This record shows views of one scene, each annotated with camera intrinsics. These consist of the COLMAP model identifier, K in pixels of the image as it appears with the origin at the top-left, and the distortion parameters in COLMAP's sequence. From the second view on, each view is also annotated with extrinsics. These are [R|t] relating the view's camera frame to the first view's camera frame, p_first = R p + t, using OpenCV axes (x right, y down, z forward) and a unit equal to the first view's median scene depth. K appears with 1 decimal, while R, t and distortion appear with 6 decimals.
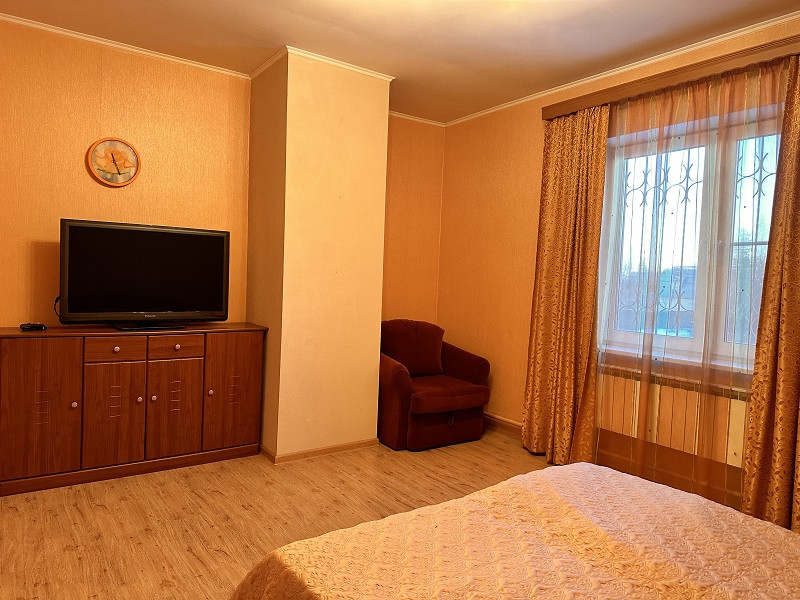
lens RADIAL K [[559.5, 0, 401.3], [0, 559.5, 303.4], [0, 0, 1]] dist [0.096634, -0.133092]
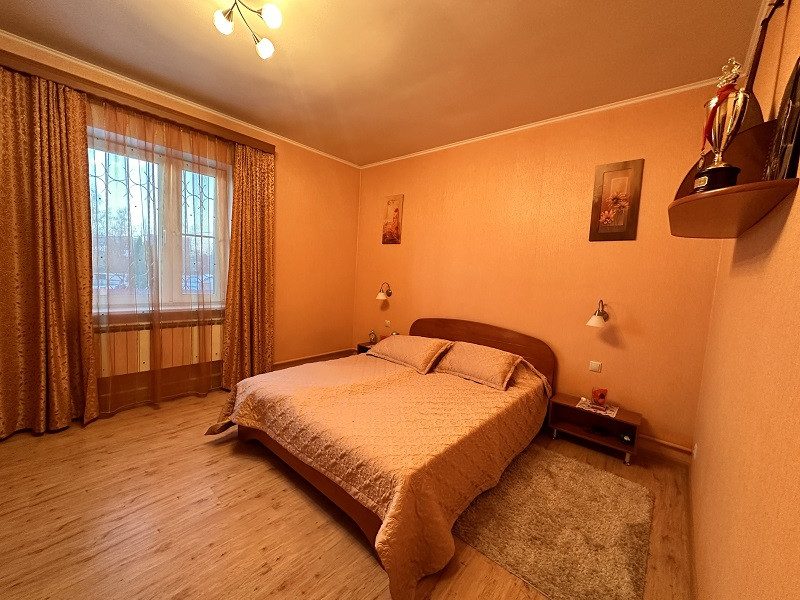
lens RADIAL K [[315.5, 0, 400.0], [0, 315.5, 300.0], [0, 0, 1]] dist [-0.003060, 0.000347]
pose [[-0.244088, -0.125437, 0.961606, -0.450066], [-0.014979, 0.991968, 0.125596, -0.038704], [-0.969637, 0.016252, -0.244007, 0.593106]]
